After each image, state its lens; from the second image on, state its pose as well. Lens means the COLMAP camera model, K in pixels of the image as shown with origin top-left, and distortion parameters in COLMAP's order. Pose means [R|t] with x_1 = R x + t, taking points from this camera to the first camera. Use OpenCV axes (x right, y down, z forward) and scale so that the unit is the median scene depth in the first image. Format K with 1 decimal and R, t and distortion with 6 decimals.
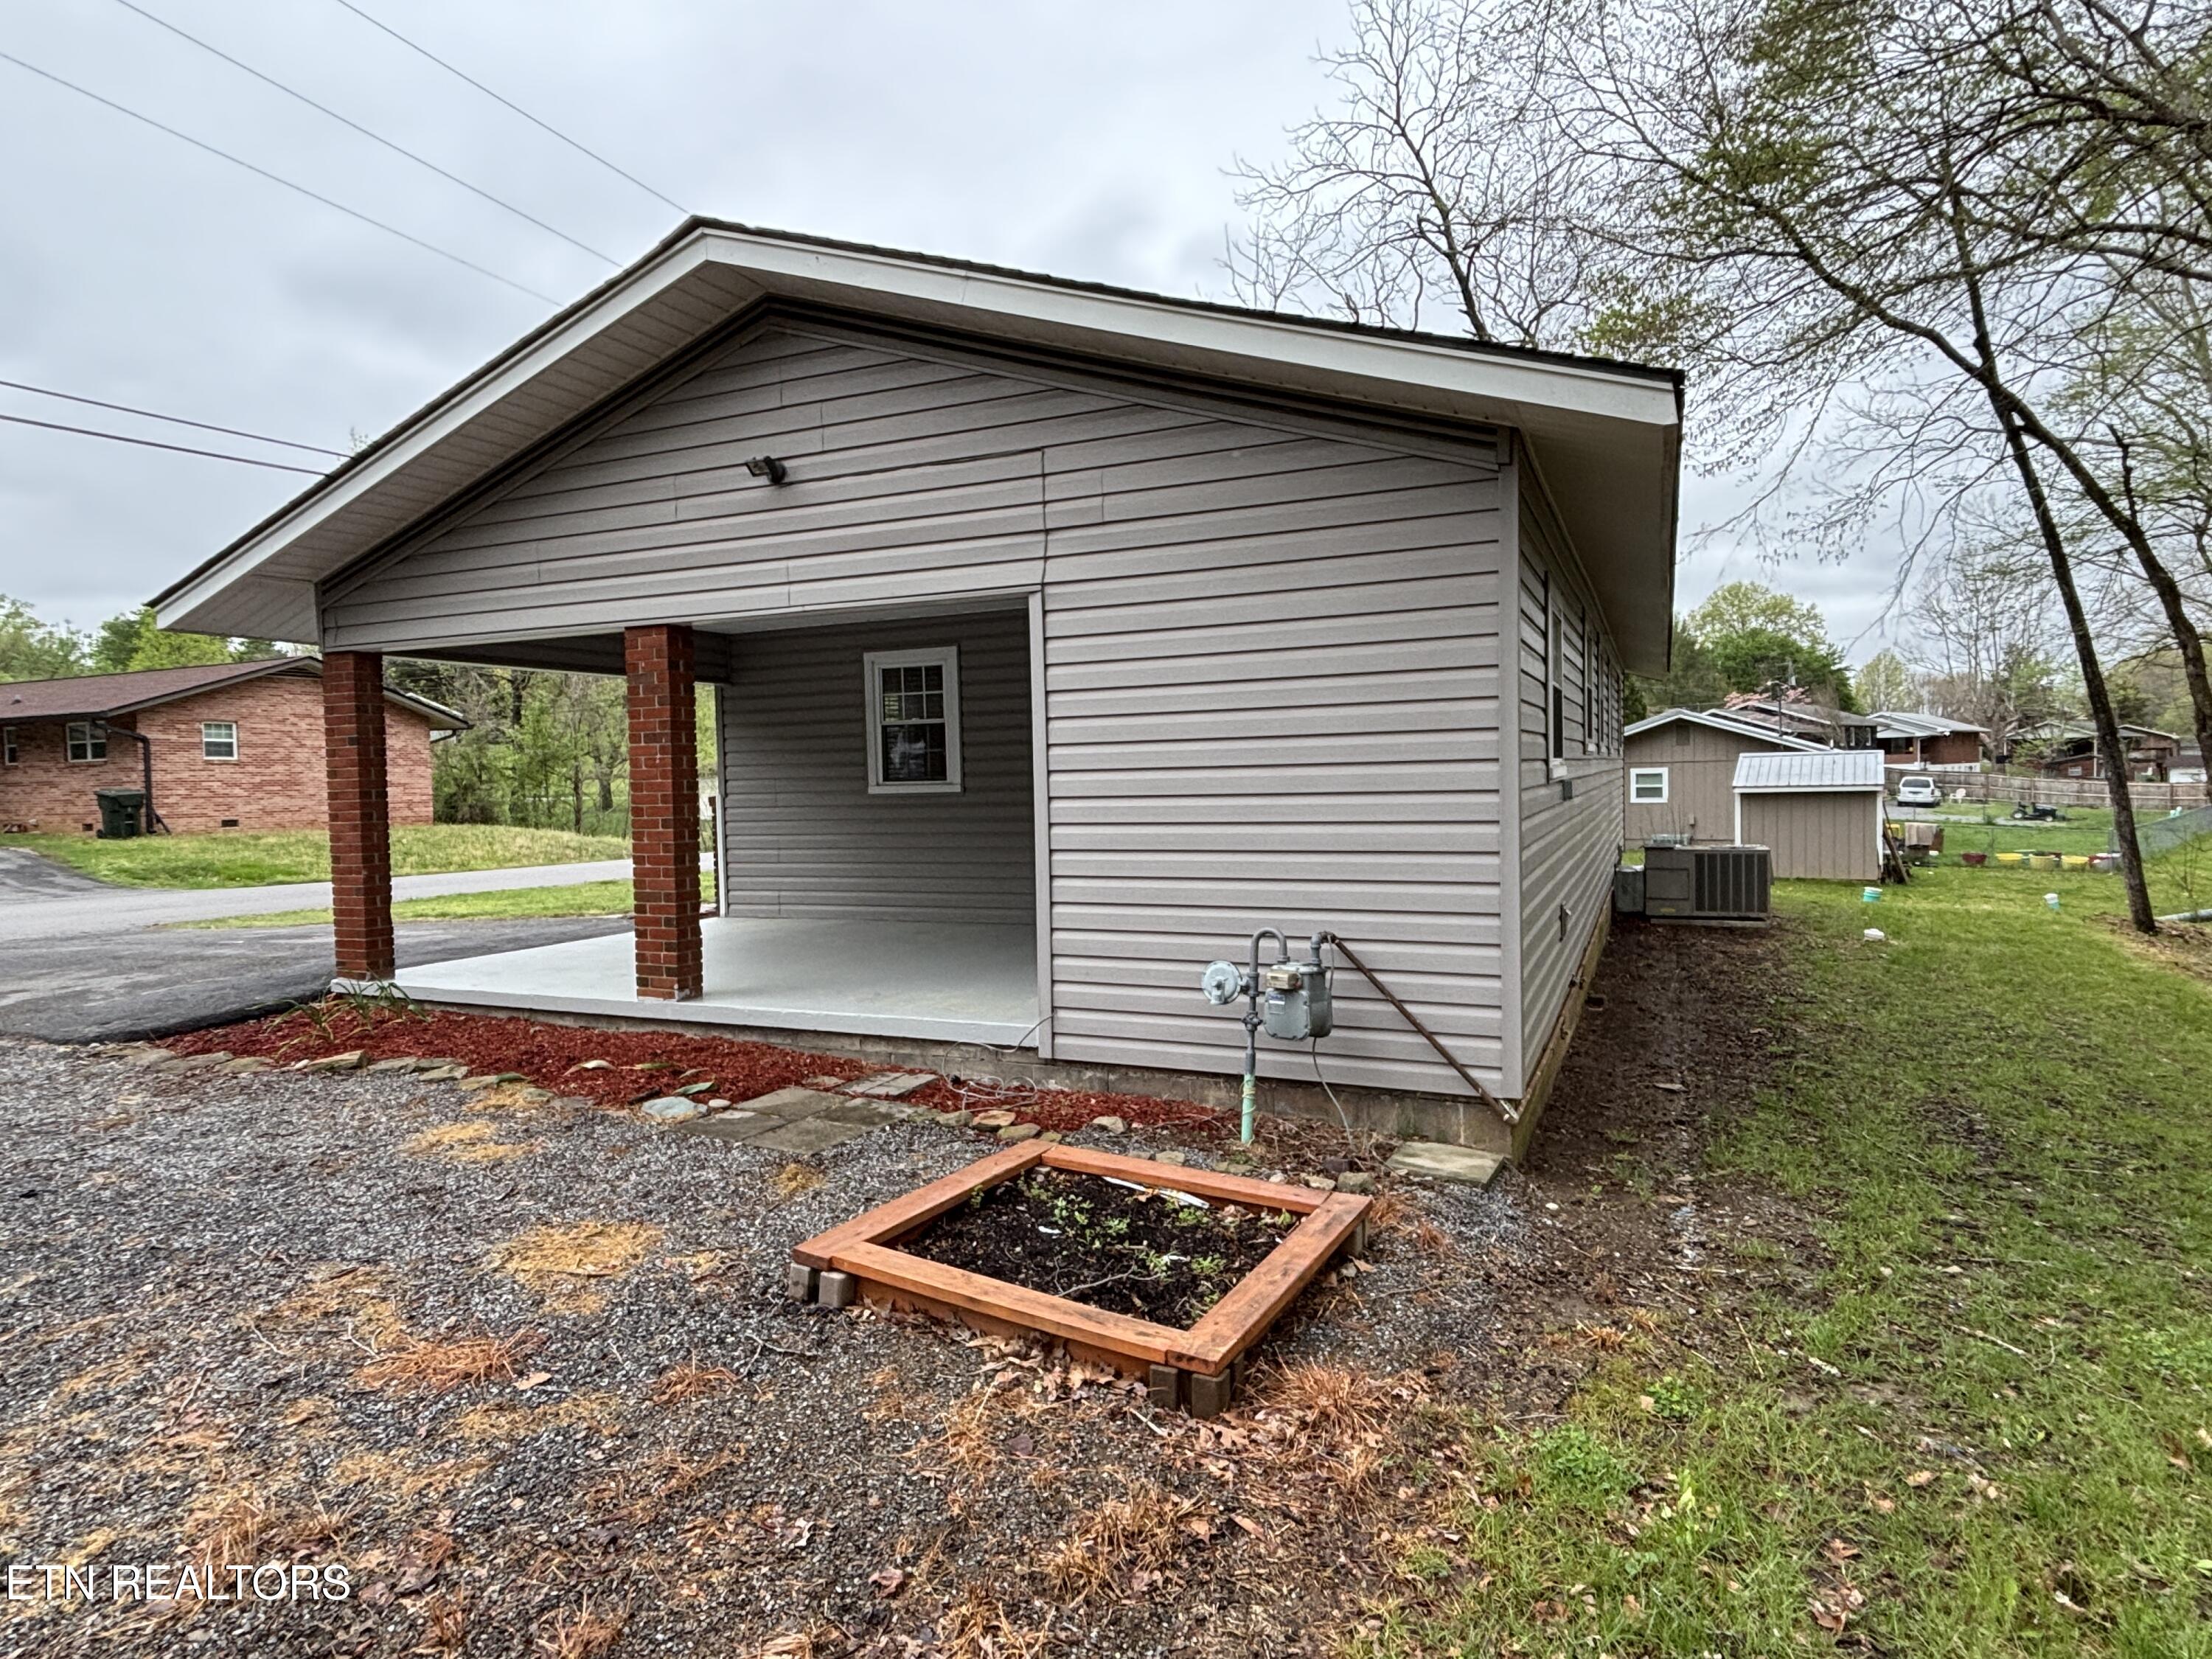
lens RADIAL K [[1240.7, 0, 1107.1], [0, 1240.7, 823.4], [0, 0, 1]] dist [-0.001113, 0.001943]
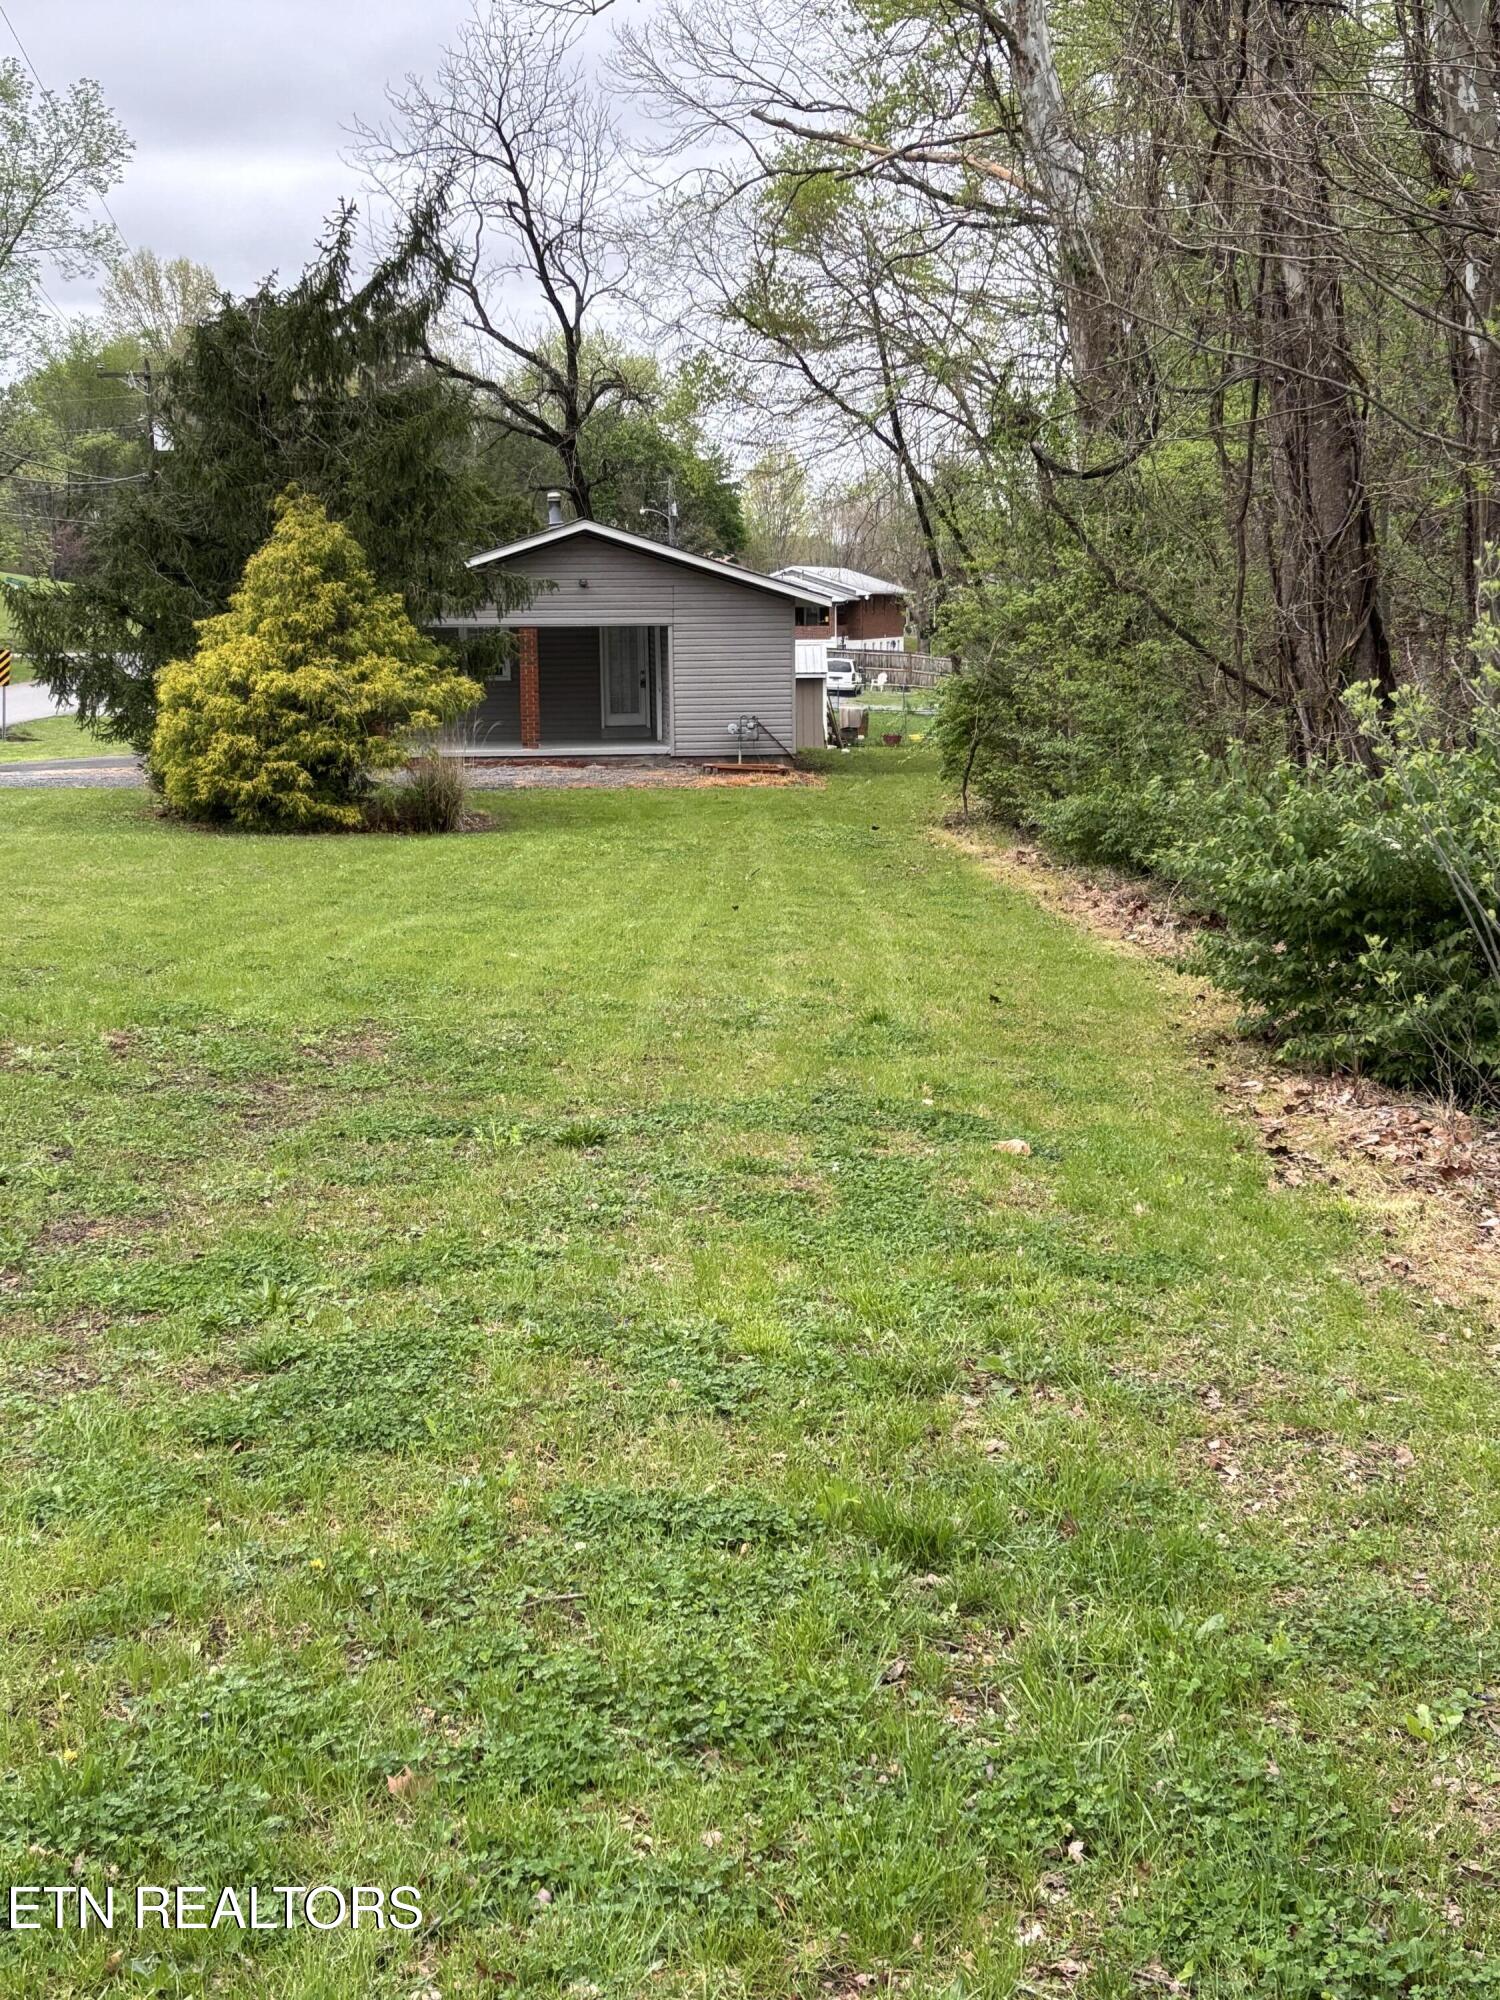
lens RADIAL K [[2762.4, 0, 751.1], [0, 2762.4, 1005.4], [0, 0, 1]] dist [0.243116, -0.922524]
pose [[0.849740, -0.061635, 0.523587, -0.424655], [0.012765, 0.995257, 0.096443, 0.015288], [-0.527047, -0.075268, 0.846496, -0.618535]]
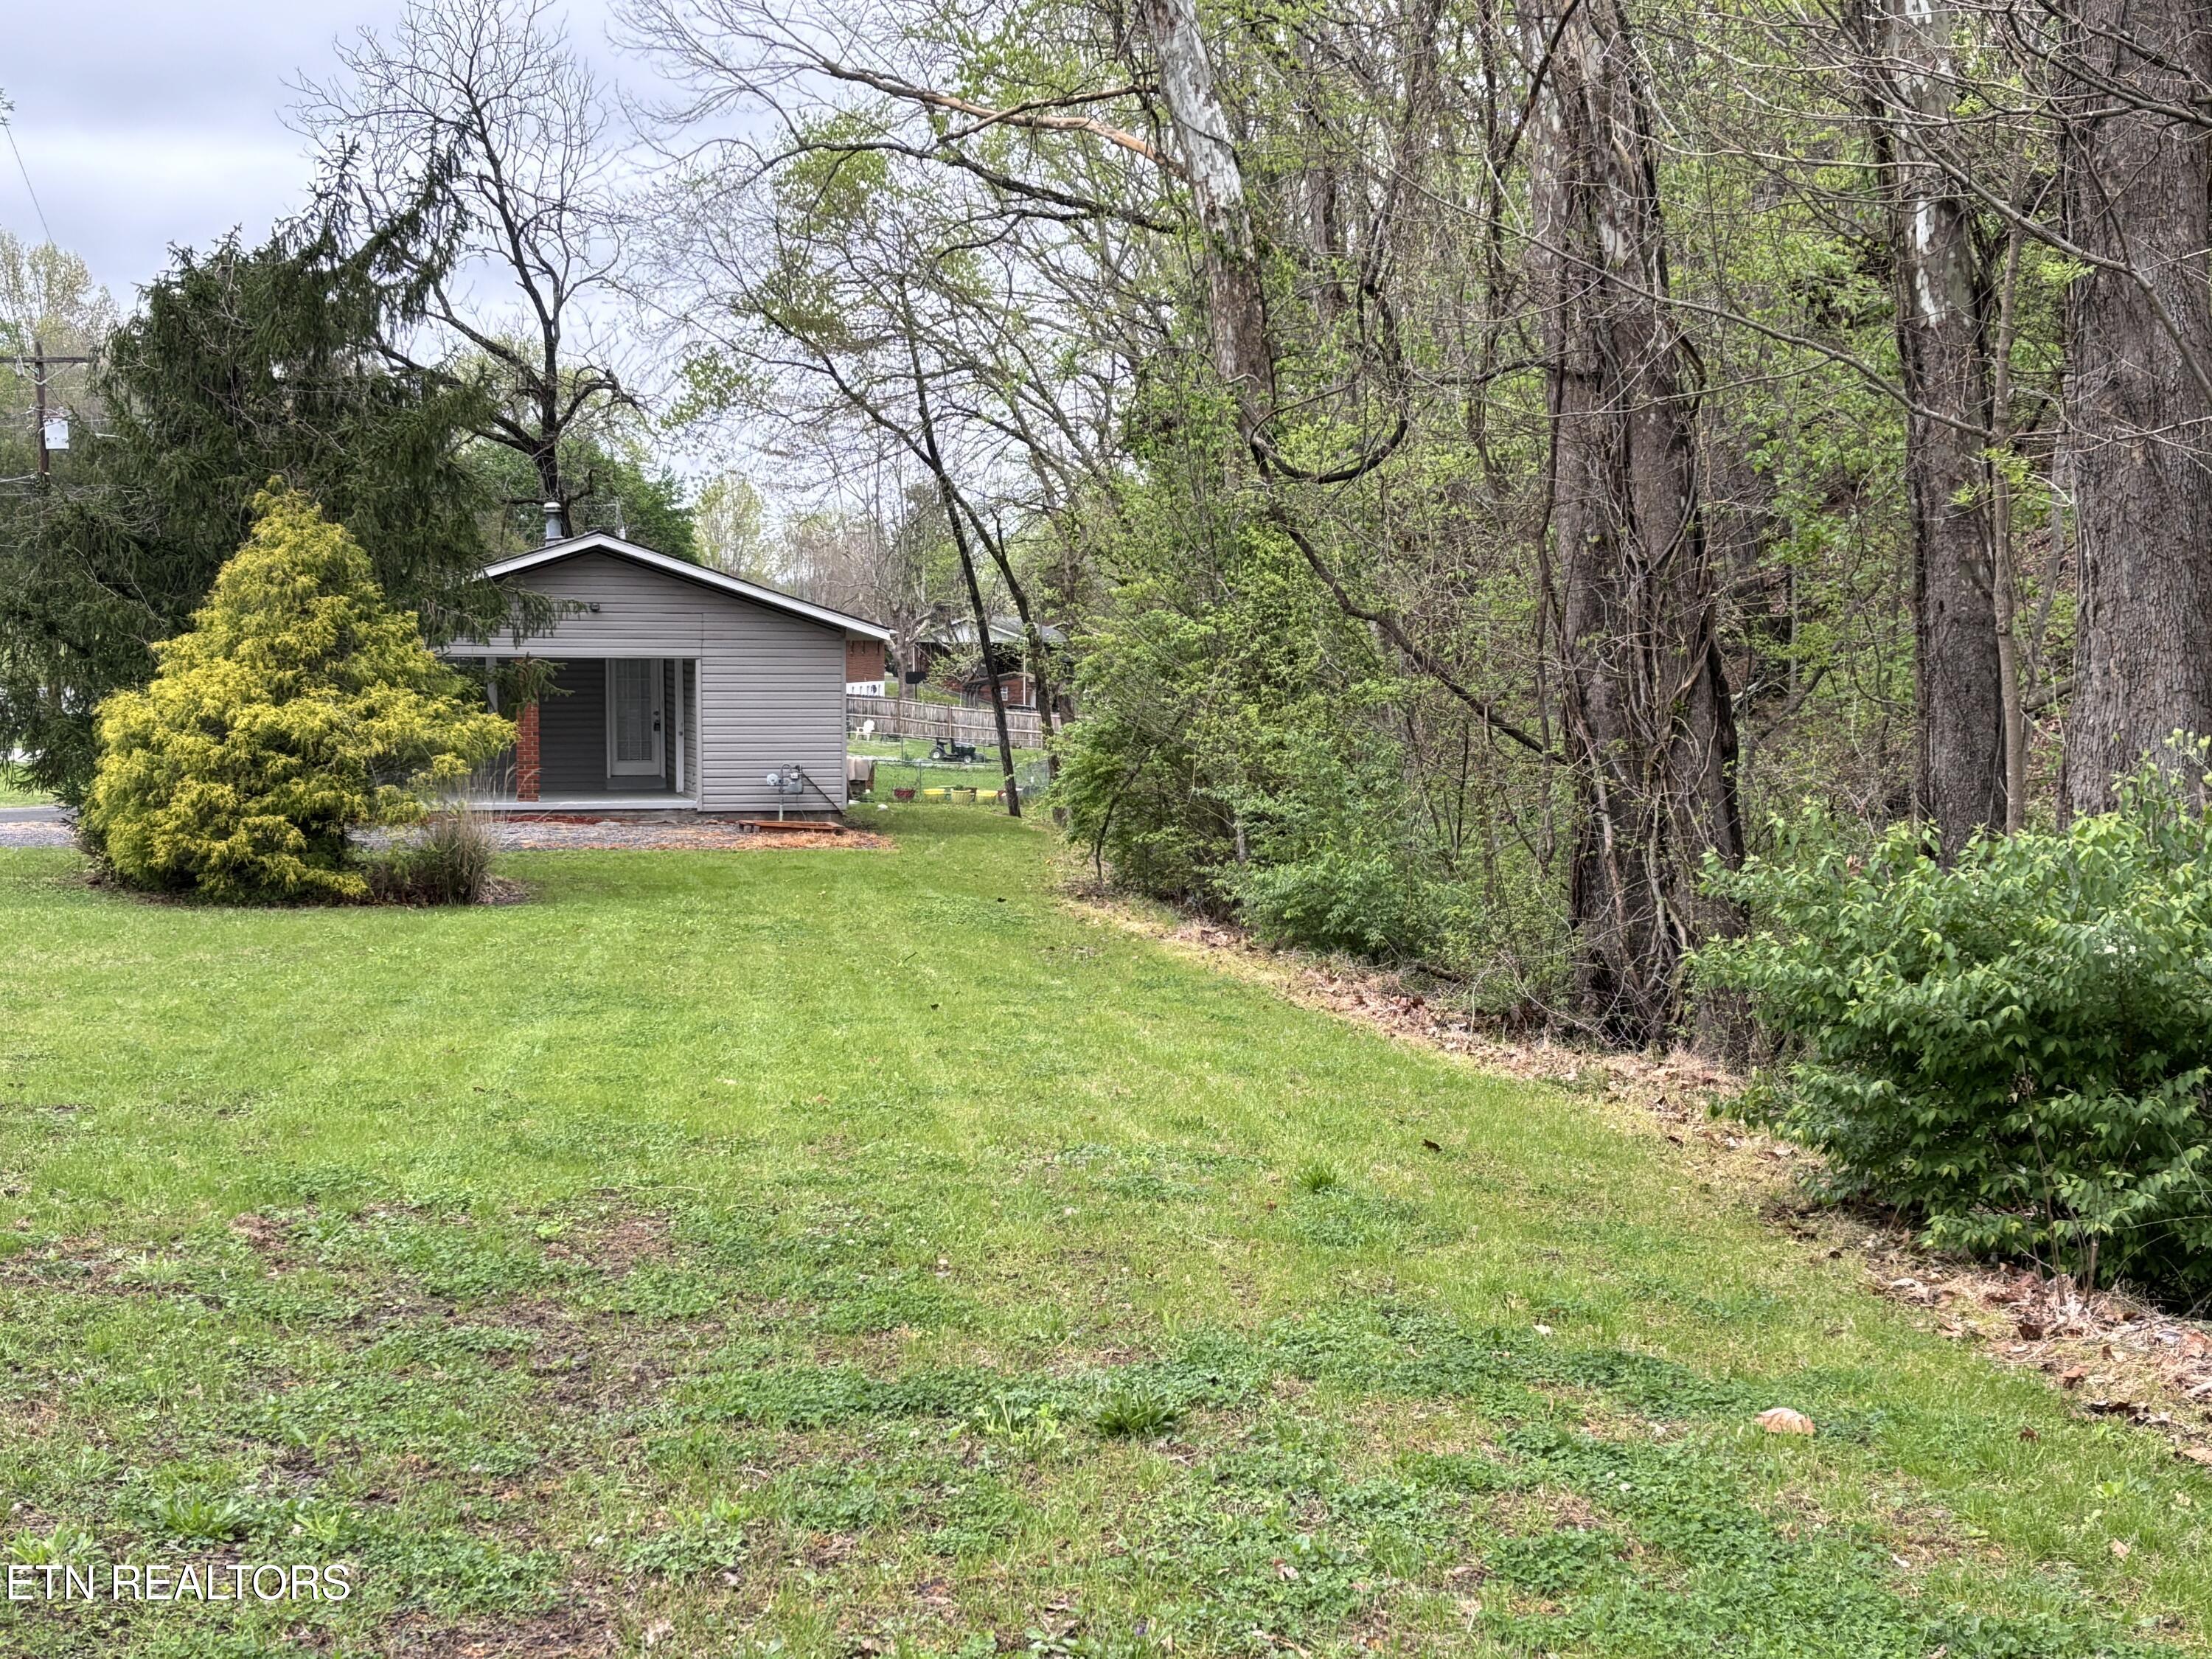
lens RADIAL K [[3055.2, 0, 1086.9], [0, 3055.2, 855.6], [0, 0, 1]] dist [0.243116, -0.922524]
pose [[0.773145, -0.017039, 0.634000, -0.421518], [0.004138, 0.999753, 0.021822, 0.015268], [-0.634216, -0.014248, 0.773025, -0.559440]]
